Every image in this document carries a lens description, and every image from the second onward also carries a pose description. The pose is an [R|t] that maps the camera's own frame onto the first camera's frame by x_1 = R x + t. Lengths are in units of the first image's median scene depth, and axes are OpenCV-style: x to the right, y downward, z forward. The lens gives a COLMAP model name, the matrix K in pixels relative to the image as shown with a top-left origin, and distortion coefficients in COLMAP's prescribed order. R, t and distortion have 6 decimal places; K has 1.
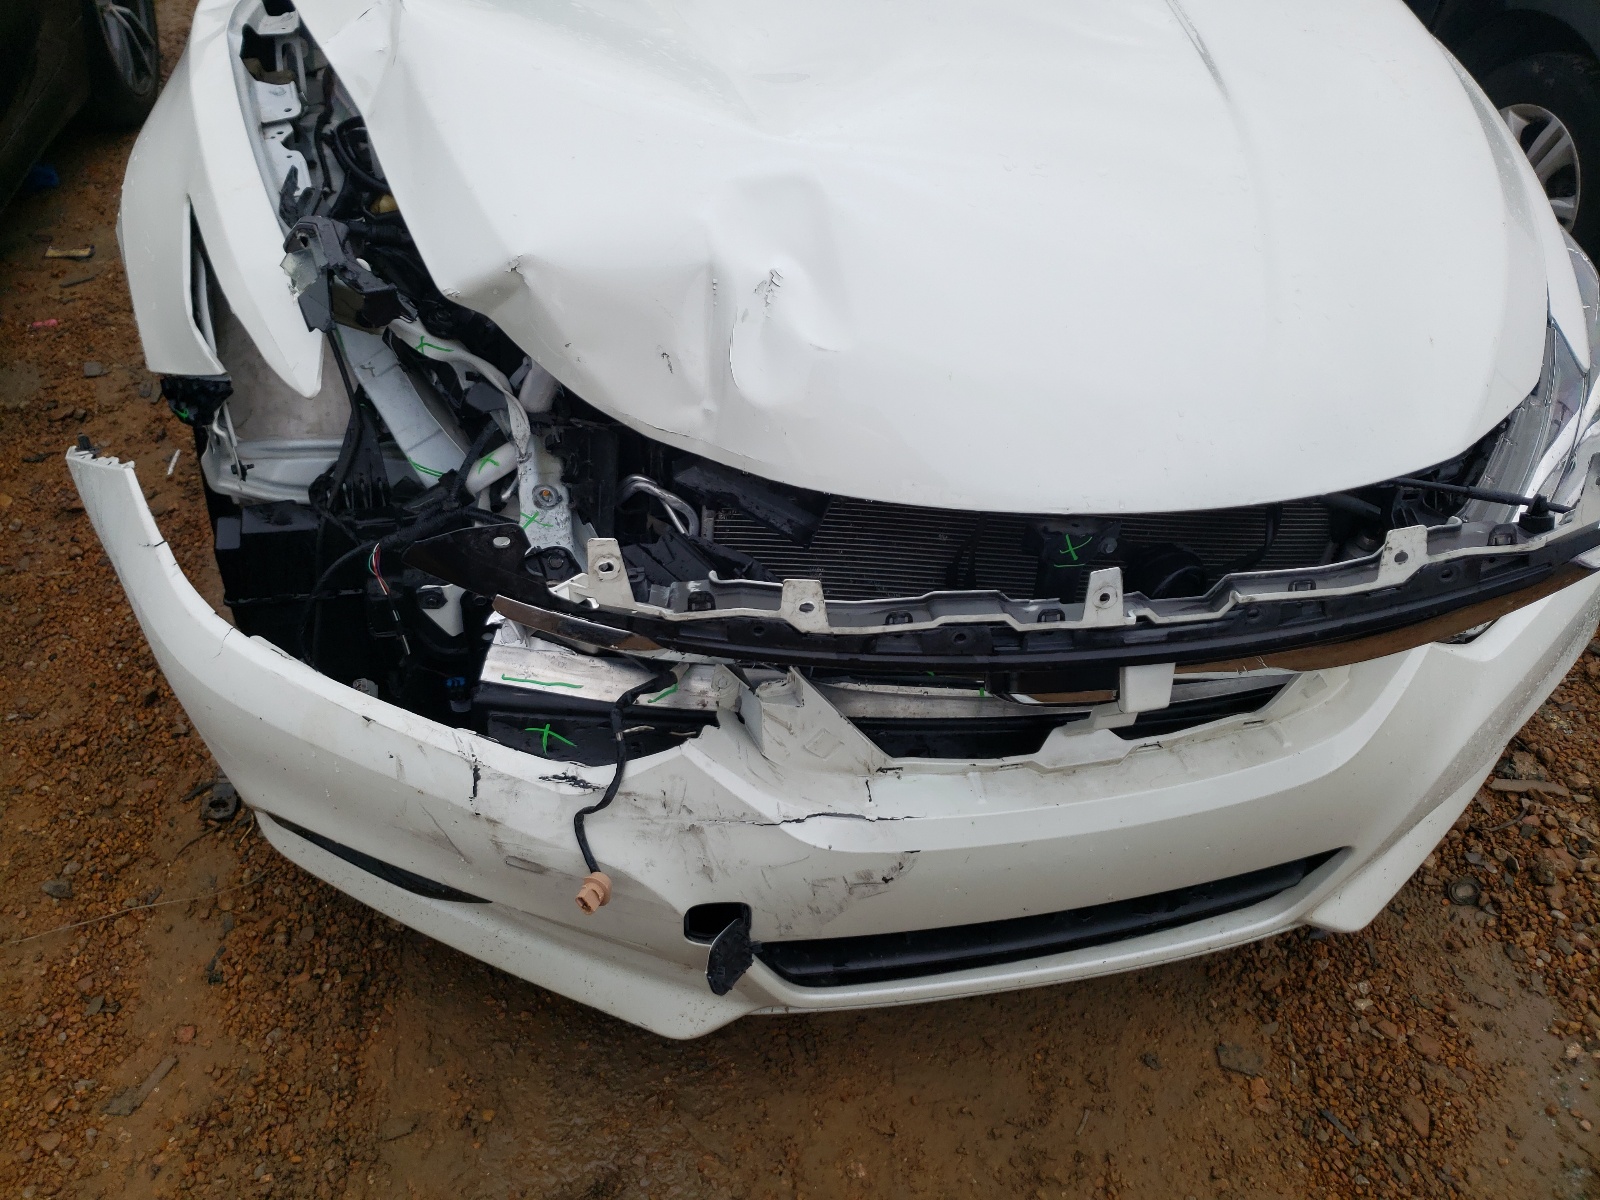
lens RADIAL K [[1224.9, 0, 792.6], [0, 1224.9, 482.6], [0, 0, 1]] dist [0.187186, -0.159638]
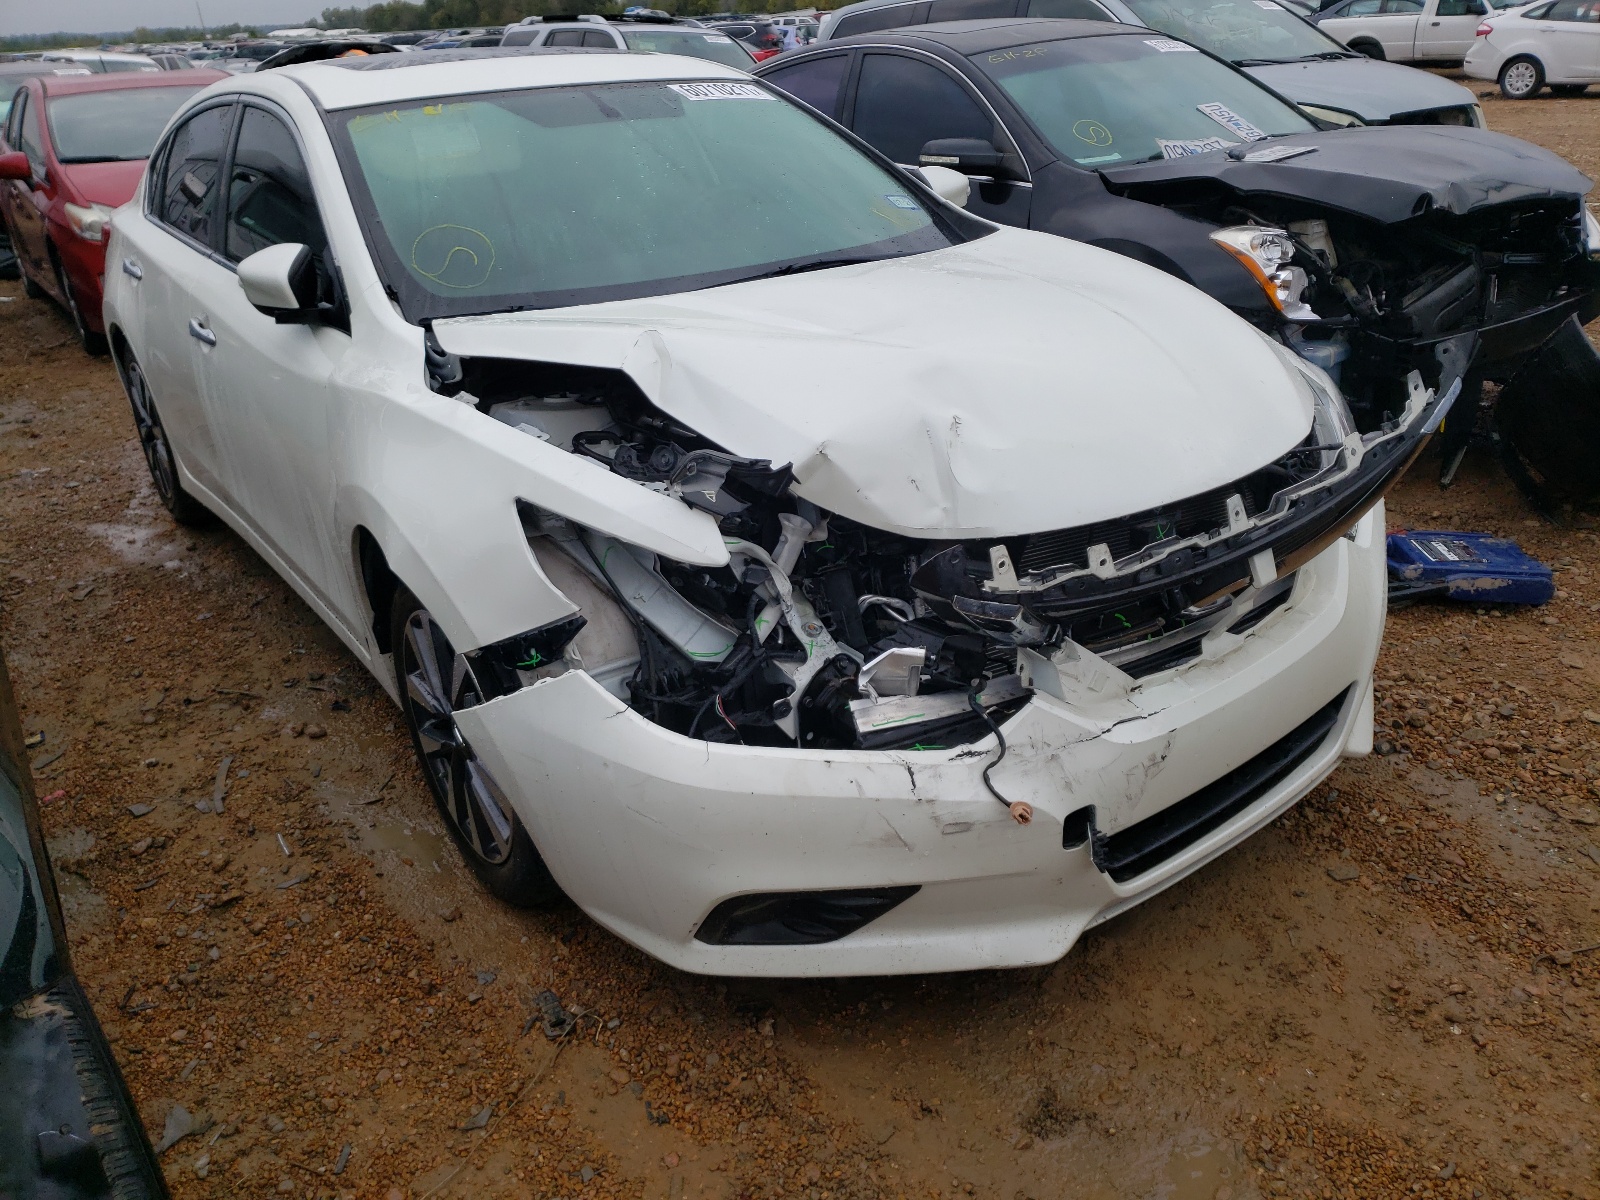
lens RADIAL K [[1224.9, 0, 792.6], [0, 1224.9, 482.6], [0, 0, 1]] dist [0.187186, -0.159638]
pose [[0.902227, -0.251343, 0.350447, -0.775608], [0.344091, 0.909405, -0.233632, 0.208657], [-0.259977, 0.331375, 0.906975, -0.386023]]
